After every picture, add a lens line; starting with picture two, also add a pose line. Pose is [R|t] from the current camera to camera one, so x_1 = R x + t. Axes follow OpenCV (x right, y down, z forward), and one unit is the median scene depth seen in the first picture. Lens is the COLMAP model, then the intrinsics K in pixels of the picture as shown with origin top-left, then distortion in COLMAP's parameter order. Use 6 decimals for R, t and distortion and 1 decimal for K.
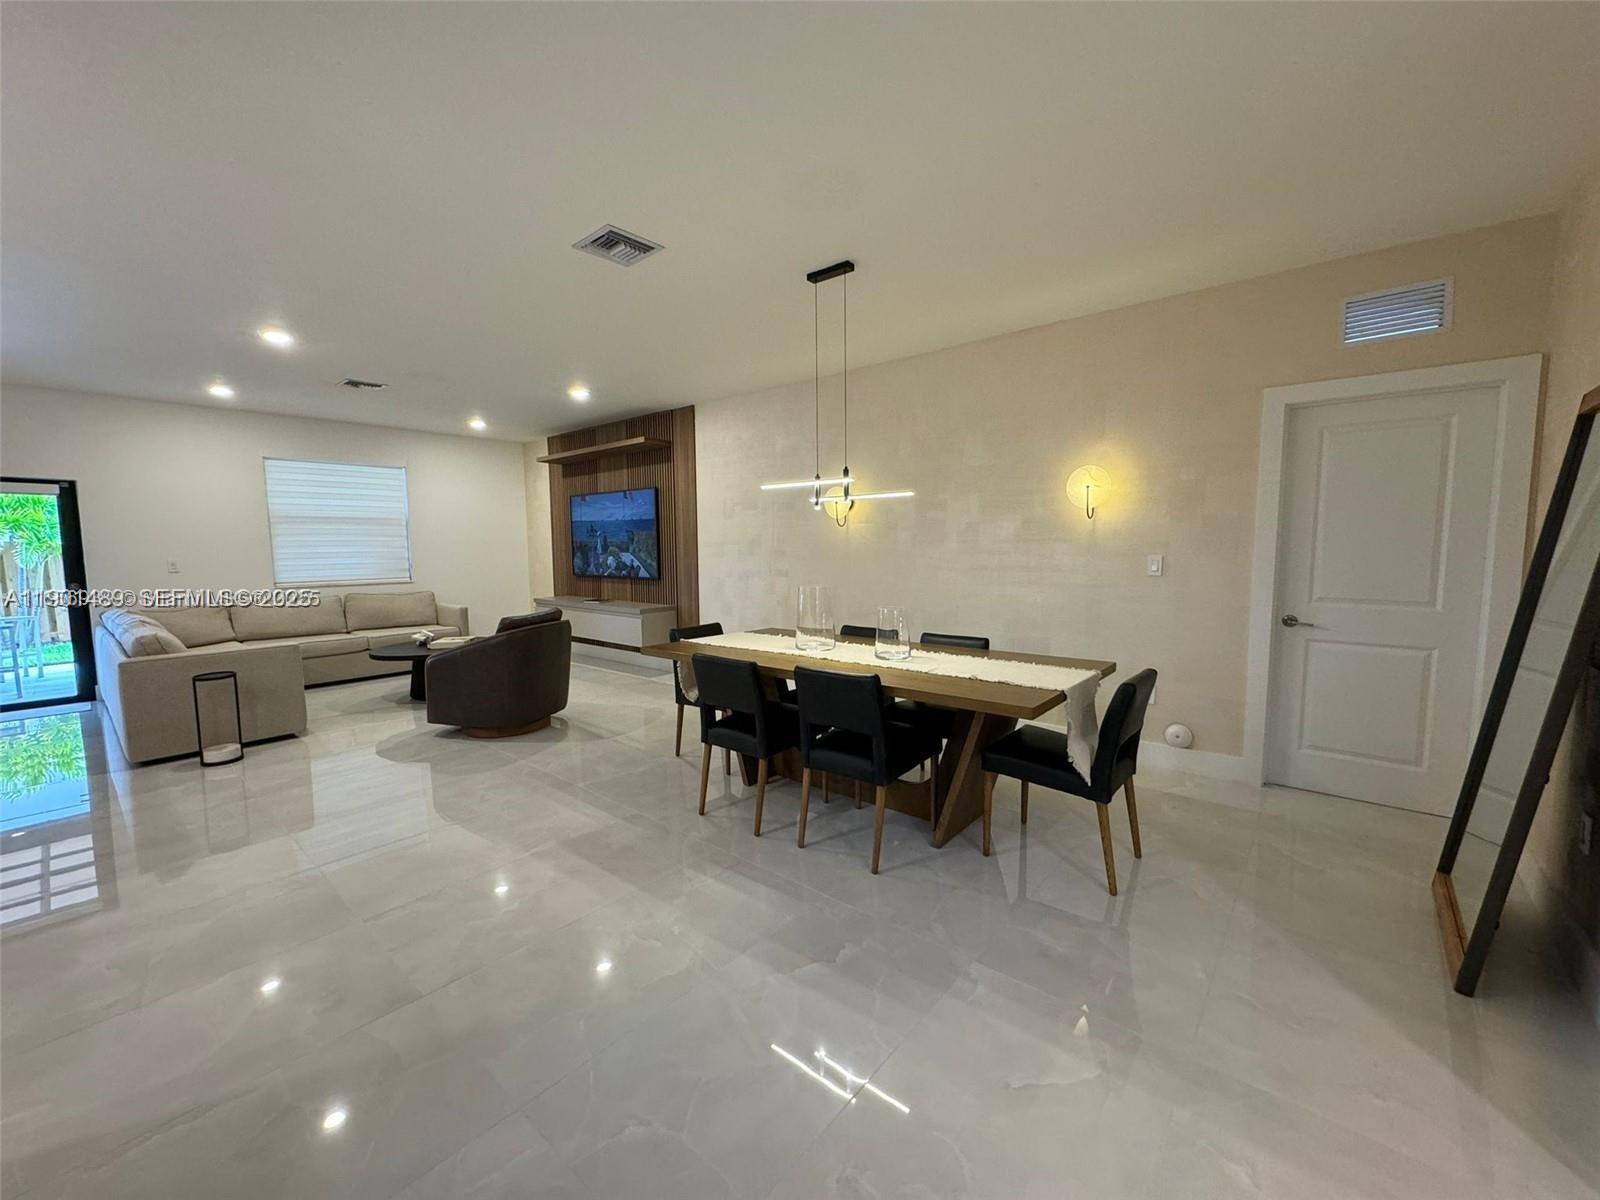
lens RADIAL K [[638.1, 0, 796.8], [0, 638.1, 596.9], [0, 0, 1]] dist [-0.002118, 0.000711]
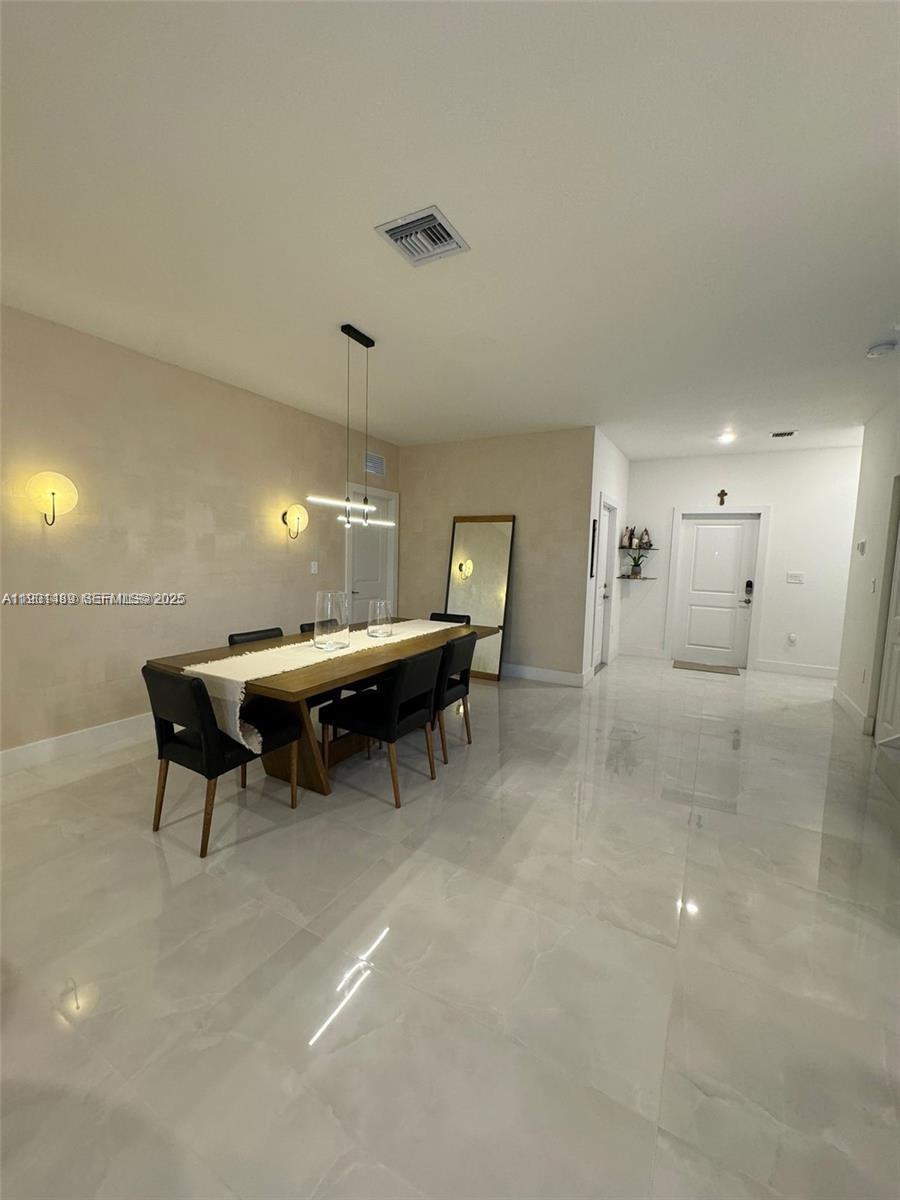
lens RADIAL K [[478.5, 0, 451.9], [0, 478.5, 595.3], [0, 0, 1]] dist [-0.002118, 0.000711]
pose [[-0.195135, -0.084148, 0.977160, -0.883981], [0.057039, 0.993653, 0.096959, -0.086157], [-0.979116, 0.074656, -0.189097, 0.985034]]
